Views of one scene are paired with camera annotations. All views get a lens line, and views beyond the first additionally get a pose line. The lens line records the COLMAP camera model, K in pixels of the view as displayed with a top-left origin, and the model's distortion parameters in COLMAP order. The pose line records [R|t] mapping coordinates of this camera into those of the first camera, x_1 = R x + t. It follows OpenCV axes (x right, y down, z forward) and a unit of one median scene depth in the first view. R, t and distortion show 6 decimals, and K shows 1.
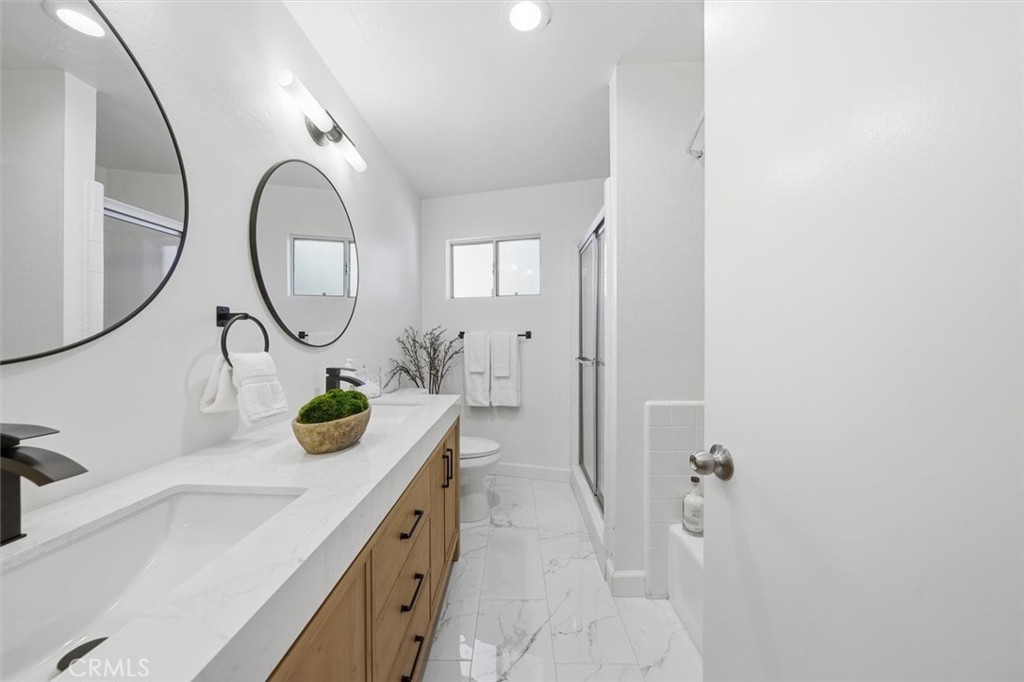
lens RADIAL K [[366.2, 0, 517.2], [0, 366.2, 344.1], [0, 0, 1]] dist [-0.000753, -0.000085]
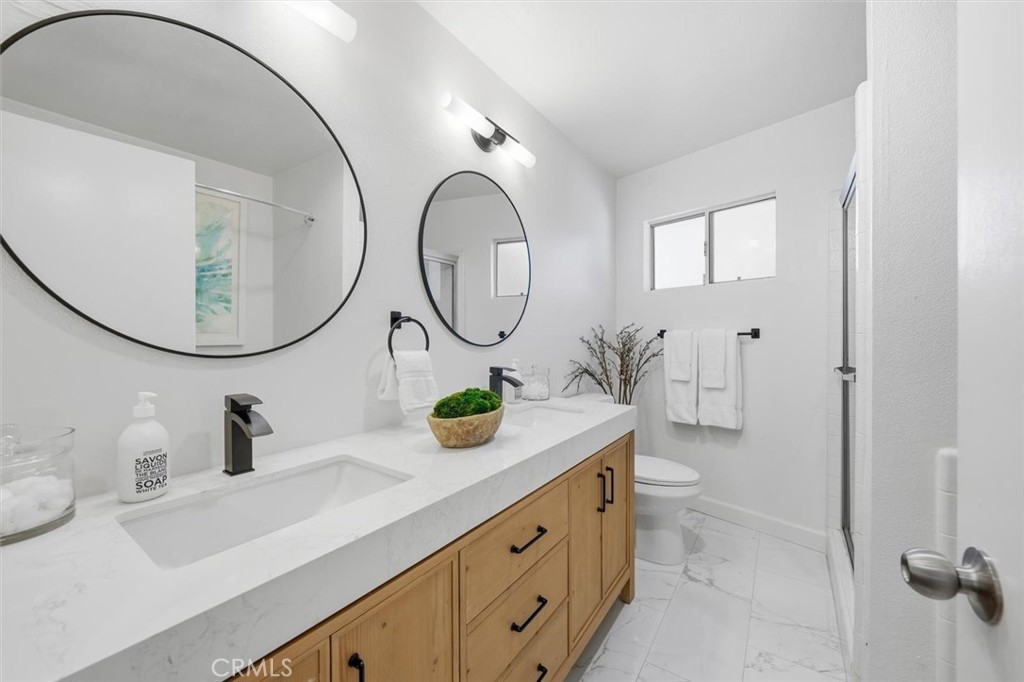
lens RADIAL K [[413.3, 0, 512.2], [0, 413.3, 342.8], [0, 0, 1]] dist [0.000429, -0.000120]
pose [[0.818402, 0.007691, -0.574594, 0.138519], [-0.009441, 0.999955, -0.000064, -0.002321], [0.574568, 0.005477, 0.818439, 0.061317]]
